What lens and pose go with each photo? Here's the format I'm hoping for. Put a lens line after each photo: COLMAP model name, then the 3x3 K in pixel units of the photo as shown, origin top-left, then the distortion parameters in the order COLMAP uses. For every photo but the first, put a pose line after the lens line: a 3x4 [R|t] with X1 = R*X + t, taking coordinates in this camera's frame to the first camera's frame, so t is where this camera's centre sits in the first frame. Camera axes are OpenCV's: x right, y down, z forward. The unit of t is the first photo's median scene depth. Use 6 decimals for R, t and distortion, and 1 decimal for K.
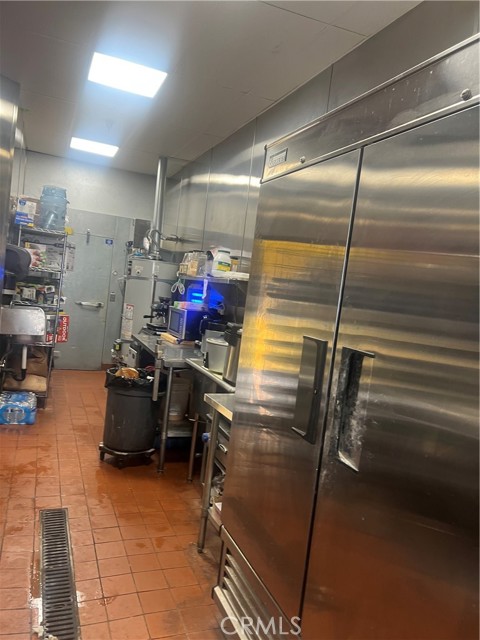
lens RADIAL K [[480.8, 0, 238.3], [0, 480.8, 318.2], [0, 0, 1]] dist [0.022626, -0.016106]
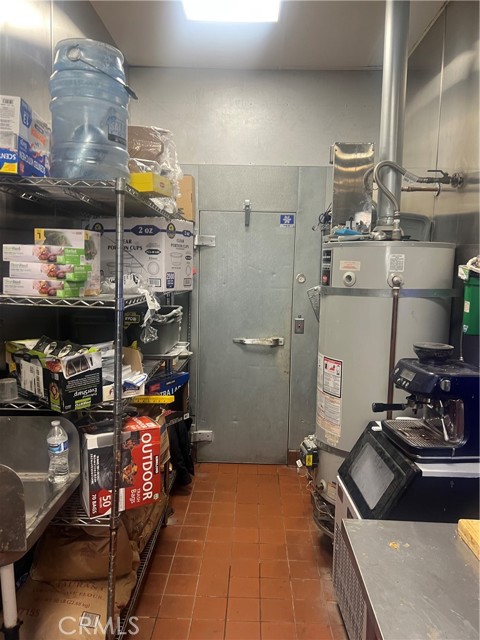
lens RADIAL K [[480.8, 0, 239.7], [0, 480.8, 322.1], [0, 0, 1]] dist [0.022626, -0.016106]
pose [[0.911544, -0.050358, -0.408107, -0.159318], [0.059423, 0.998187, 0.009557, -0.082688], [0.406886, -0.032963, 0.912884, 0.737743]]
